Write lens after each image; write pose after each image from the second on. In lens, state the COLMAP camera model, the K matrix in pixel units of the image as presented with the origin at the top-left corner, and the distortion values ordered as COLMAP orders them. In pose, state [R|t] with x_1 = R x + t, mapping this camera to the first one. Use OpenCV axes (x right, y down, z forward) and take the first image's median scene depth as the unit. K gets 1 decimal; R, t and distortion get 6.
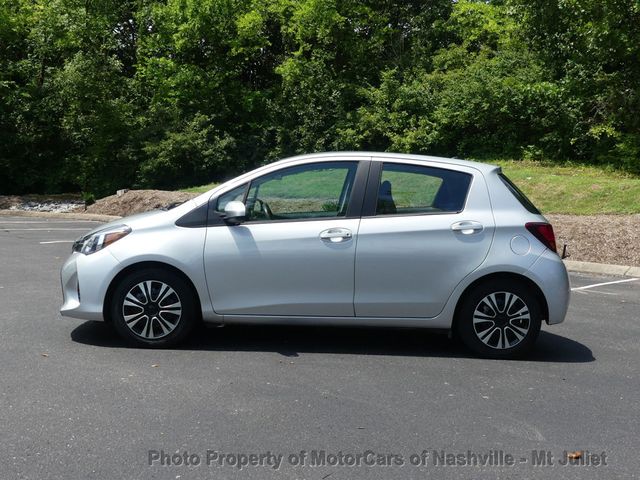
lens RADIAL K [[837.9, 0, 320.1], [0, 837.9, 239.7], [0, 0, 1]] dist [0.006185, 0.000000]
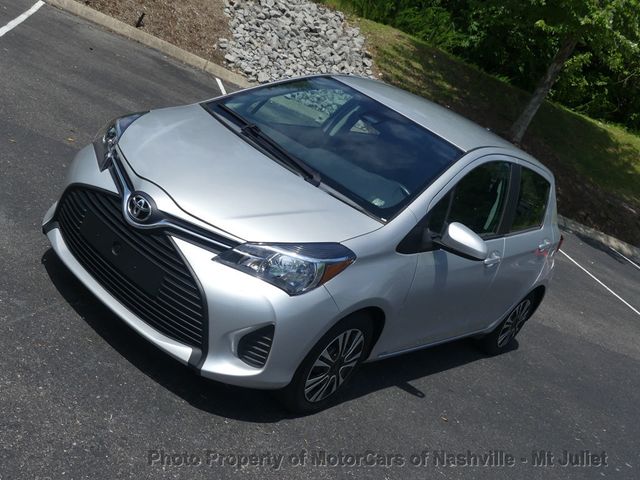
lens RADIAL K [[769.0, 0, 324.5], [0, 769.0, 229.5], [0, 0, 1]] dist [0.007487, 0.000000]
pose [[0.590195, 0.011634, 0.807177, -0.693446], [-0.362202, 0.897416, 0.251902, -0.163705], [-0.721443, -0.441033, 0.533864, 0.717039]]
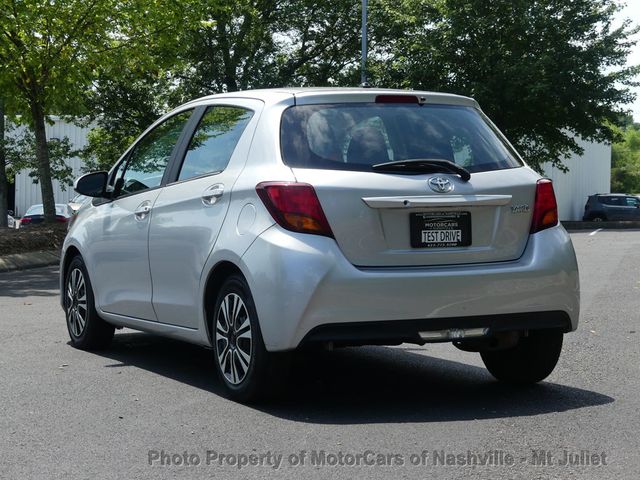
lens RADIAL K [[1463.0, 0, 320.6], [0, 1463.0, 242.2], [0, 0, 1]] dist [-0.070394, 0.000000]
pose [[0.399737, -0.007237, -0.916601, 1.259572], [-0.031683, 0.999262, -0.021707, 0.045774], [0.916082, 0.037718, 0.399212, 0.621272]]
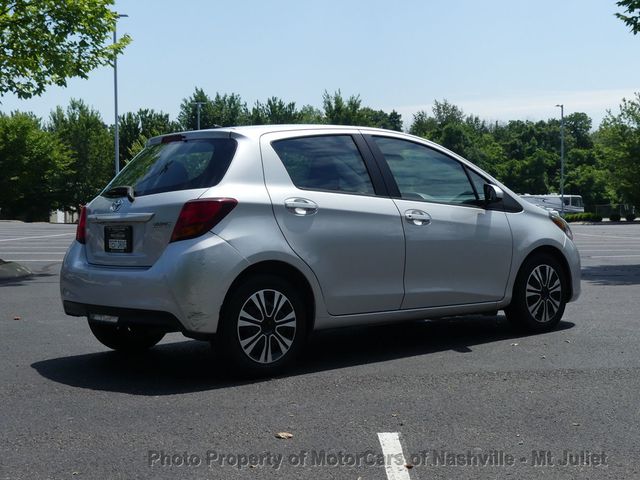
lens RADIAL K [[1003.3, 0, 319.2], [0, 1003.3, 239.2], [0, 0, 1]] dist [0.040241, 0.000000]
pose [[-0.787366, -0.003296, -0.616477, 0.748949], [-0.047123, 0.997382, 0.054853, -0.053763], [0.614682, 0.072240, -0.785460, 2.039349]]
